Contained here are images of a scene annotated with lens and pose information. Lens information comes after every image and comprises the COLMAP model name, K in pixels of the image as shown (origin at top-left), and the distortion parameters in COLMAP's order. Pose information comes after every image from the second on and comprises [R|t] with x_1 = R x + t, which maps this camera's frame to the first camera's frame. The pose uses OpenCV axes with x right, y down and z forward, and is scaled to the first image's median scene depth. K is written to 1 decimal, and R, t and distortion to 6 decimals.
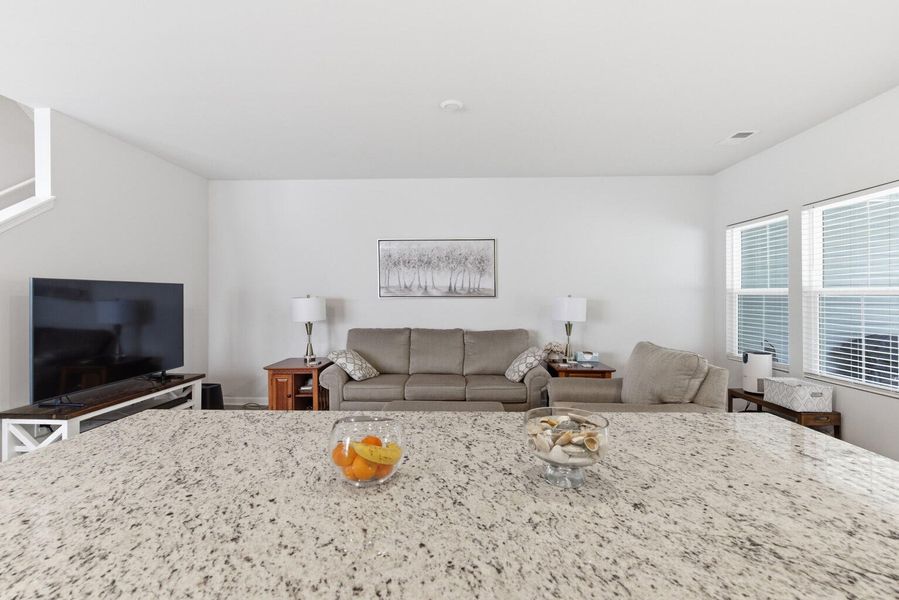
lens RADIAL K [[407.2, 0, 447.2], [0, 407.2, 293.6], [0, 0, 1]] dist [0.007364, -0.004073]
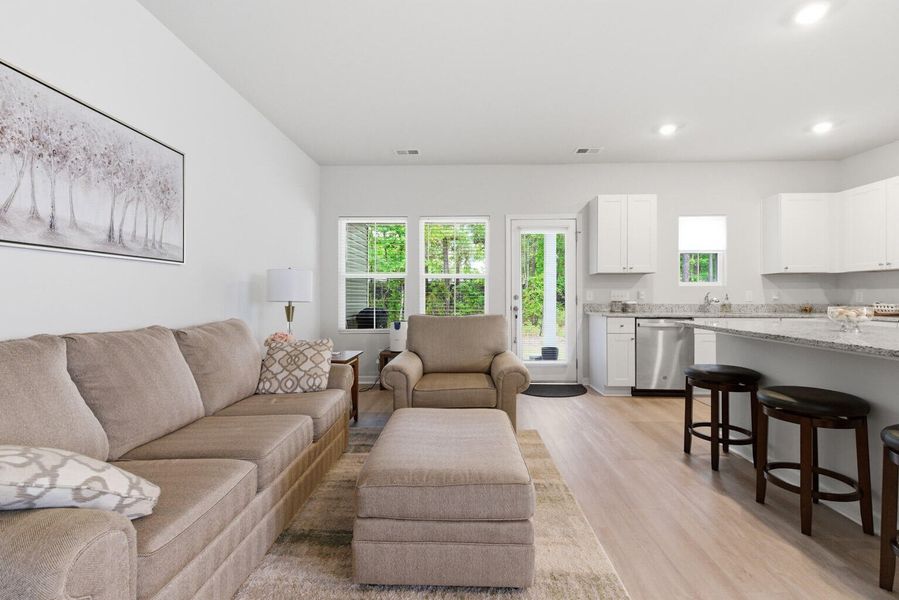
lens RADIAL K [[407.2, 0, 449.1], [0, 407.2, 295.6], [0, 0, 1]] dist [0.007364, -0.004073]
pose [[-0.005588, 0.000484, 0.999984, -0.443179], [-0.007206, 0.999974, -0.000525, 0.051516], [-0.999958, -0.007209, -0.005584, 0.692794]]
